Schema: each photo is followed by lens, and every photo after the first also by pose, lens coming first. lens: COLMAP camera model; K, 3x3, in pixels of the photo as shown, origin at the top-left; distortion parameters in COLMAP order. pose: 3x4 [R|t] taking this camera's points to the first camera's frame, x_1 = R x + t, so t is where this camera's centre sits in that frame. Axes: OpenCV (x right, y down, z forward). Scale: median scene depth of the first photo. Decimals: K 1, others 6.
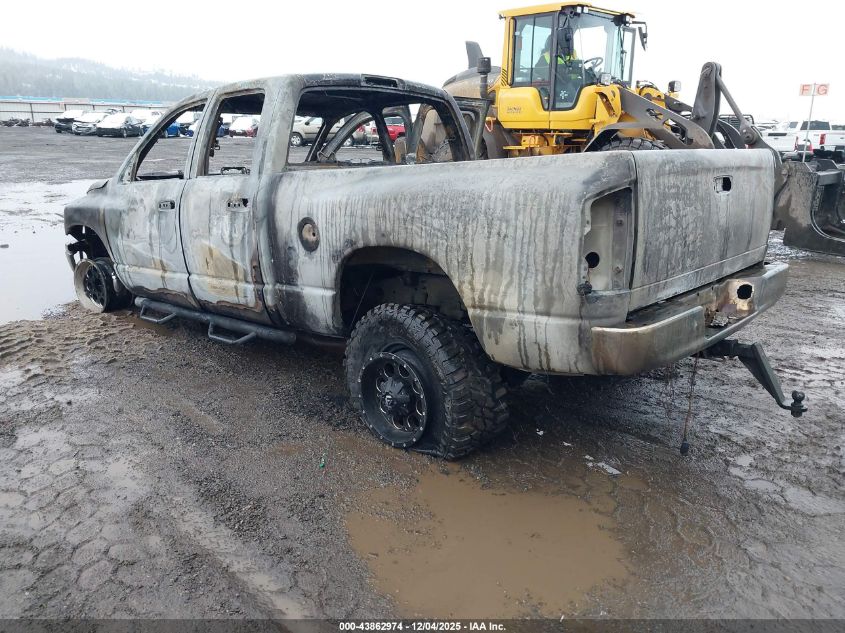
lens RADIAL K [[671.0, 0, 421.3], [0, 671.0, 316.9], [0, 0, 1]] dist [0.004424, 0.006395]
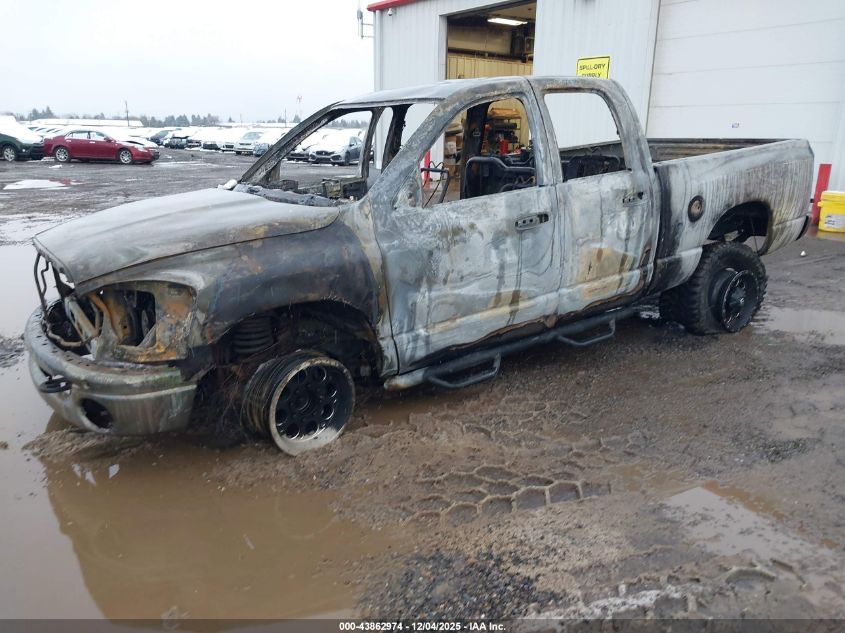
lens RADIAL K [[671.0, 0, 421.3], [0, 671.0, 315.9], [0, 0, 1]] dist [0.004424, 0.006395]
pose [[0.213024, -0.279389, 0.936249, -1.396966], [0.250830, 0.941767, 0.223964, -0.315133], [-0.944301, 0.187130, 0.270698, 1.058281]]
